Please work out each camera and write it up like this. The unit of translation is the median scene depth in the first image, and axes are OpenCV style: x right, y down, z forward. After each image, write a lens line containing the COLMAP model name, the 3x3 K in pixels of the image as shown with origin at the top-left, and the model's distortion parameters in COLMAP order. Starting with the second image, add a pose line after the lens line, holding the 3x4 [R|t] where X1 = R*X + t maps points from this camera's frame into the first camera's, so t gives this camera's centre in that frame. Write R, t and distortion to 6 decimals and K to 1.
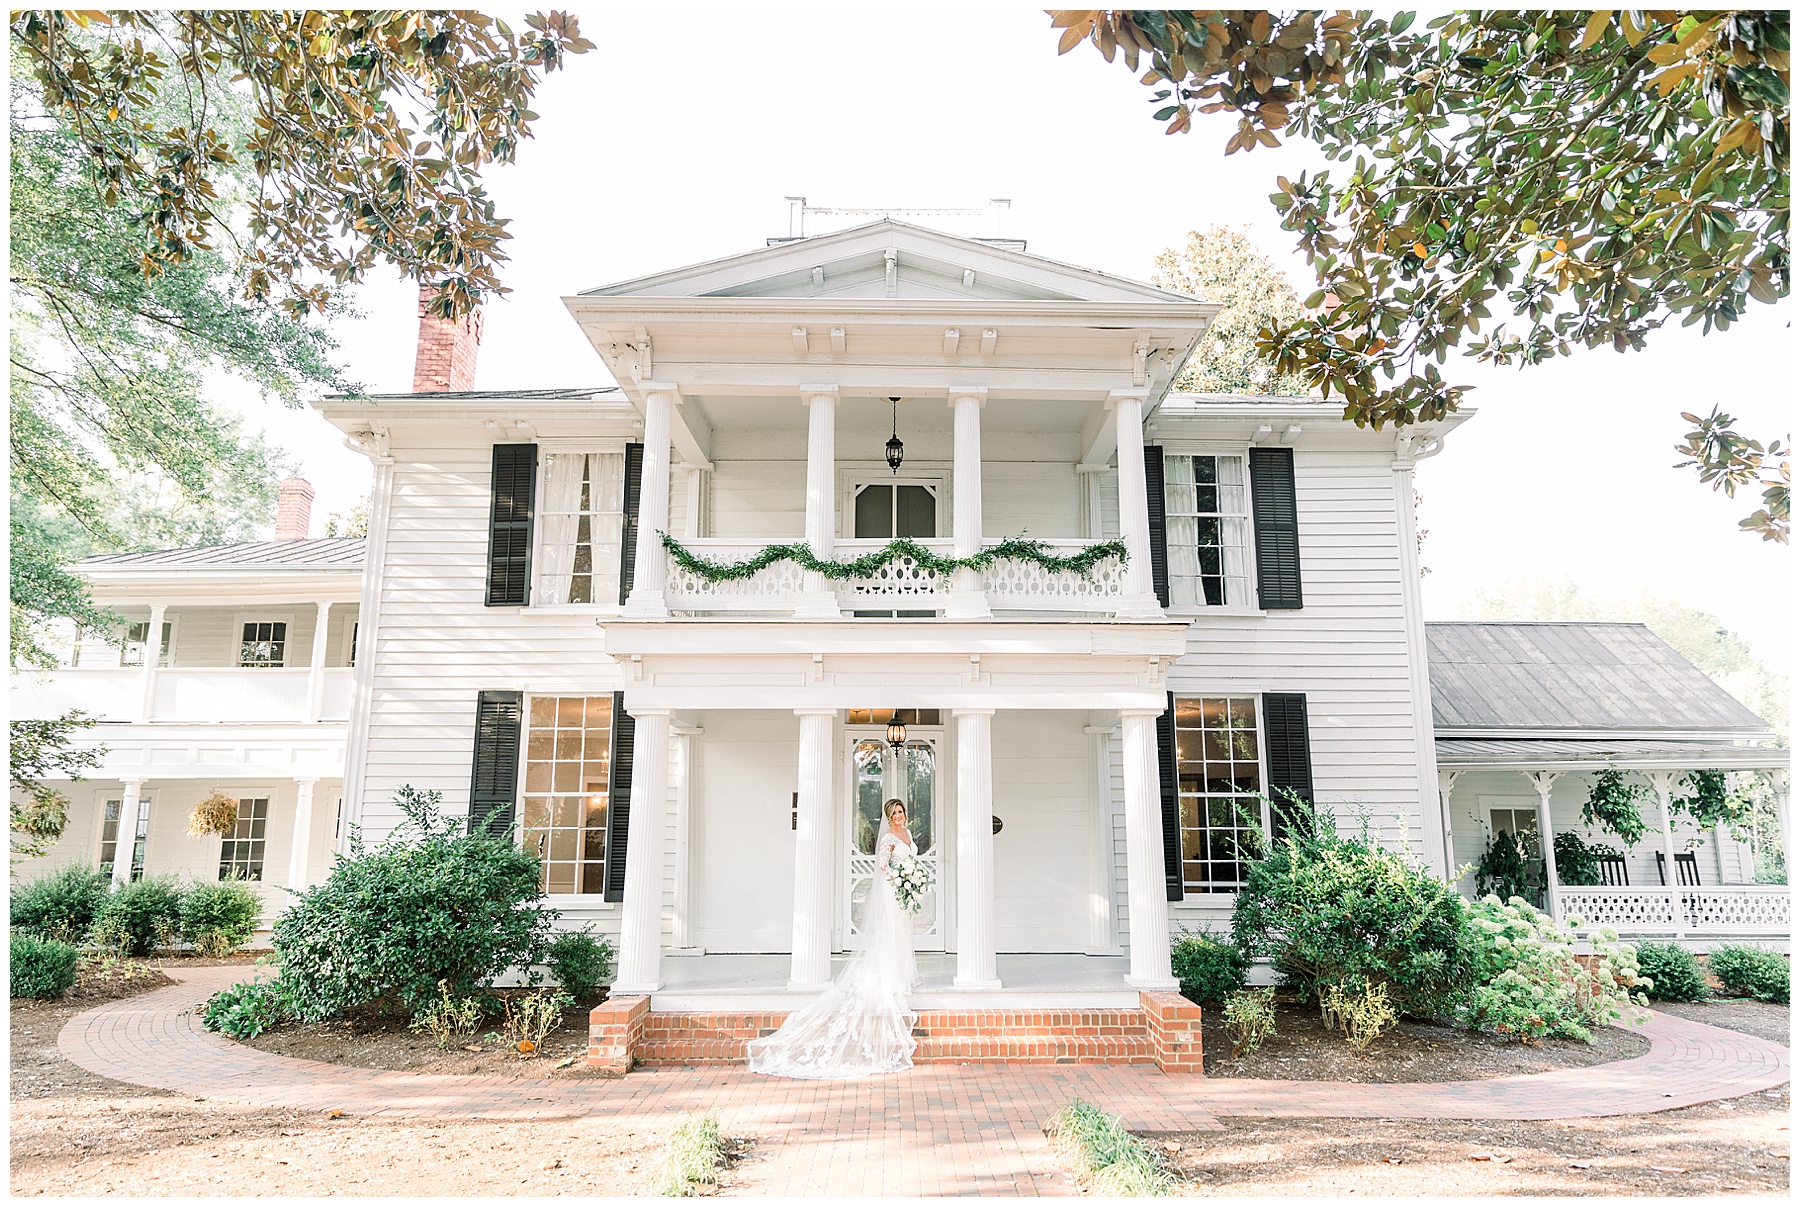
lens RADIAL K [[1193.8, 0, 905.0], [0, 1193.8, 597.3], [0, 0, 1]] dist [0.007512, 0.000121]
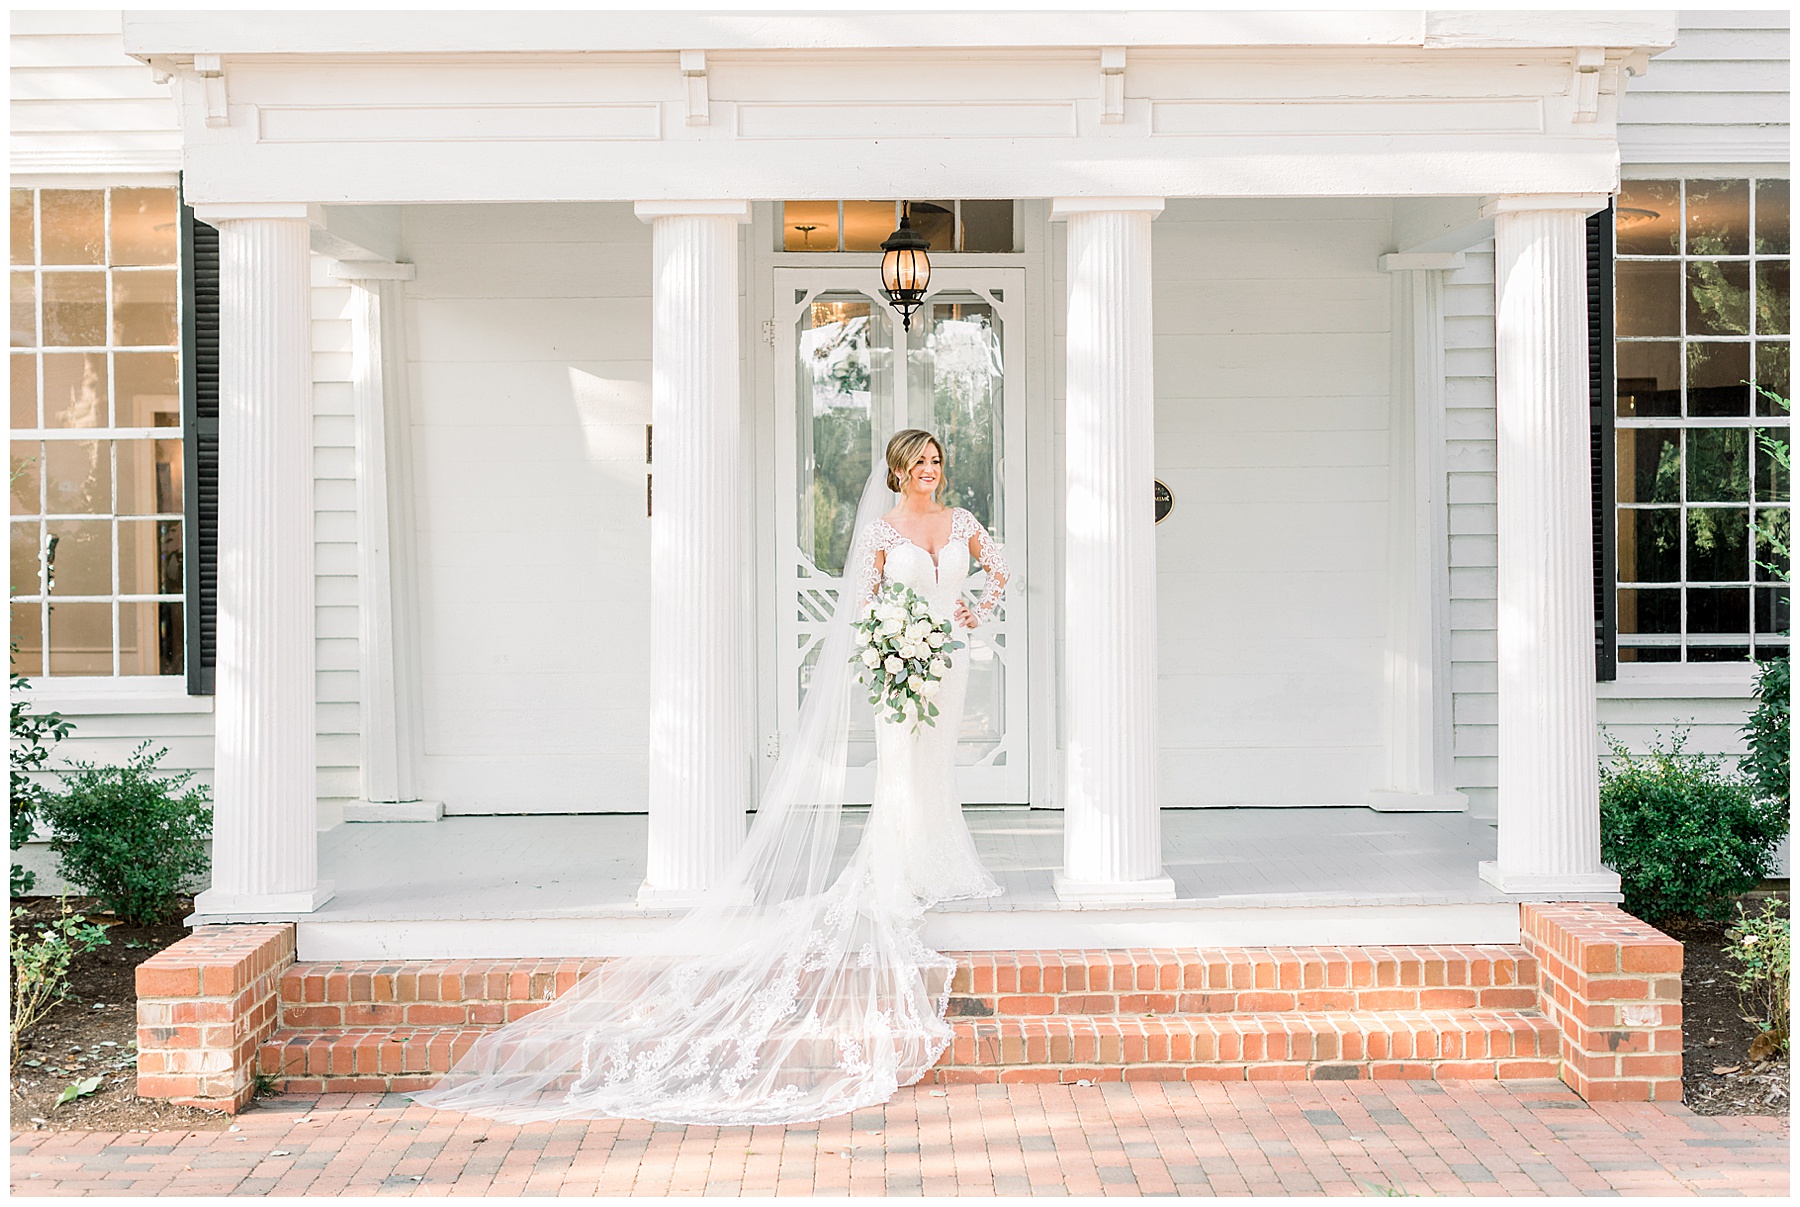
lens RADIAL K [[2547.6, 0, 900.0], [0, 2547.6, 603.5], [0, 0, 1]] dist [0.057390, -0.002949]
pose [[0.999931, -0.007791, -0.008737, -0.002664], [0.009511, 0.975831, 0.218318, 0.041181], [0.006825, -0.218387, 0.975838, 0.176810]]
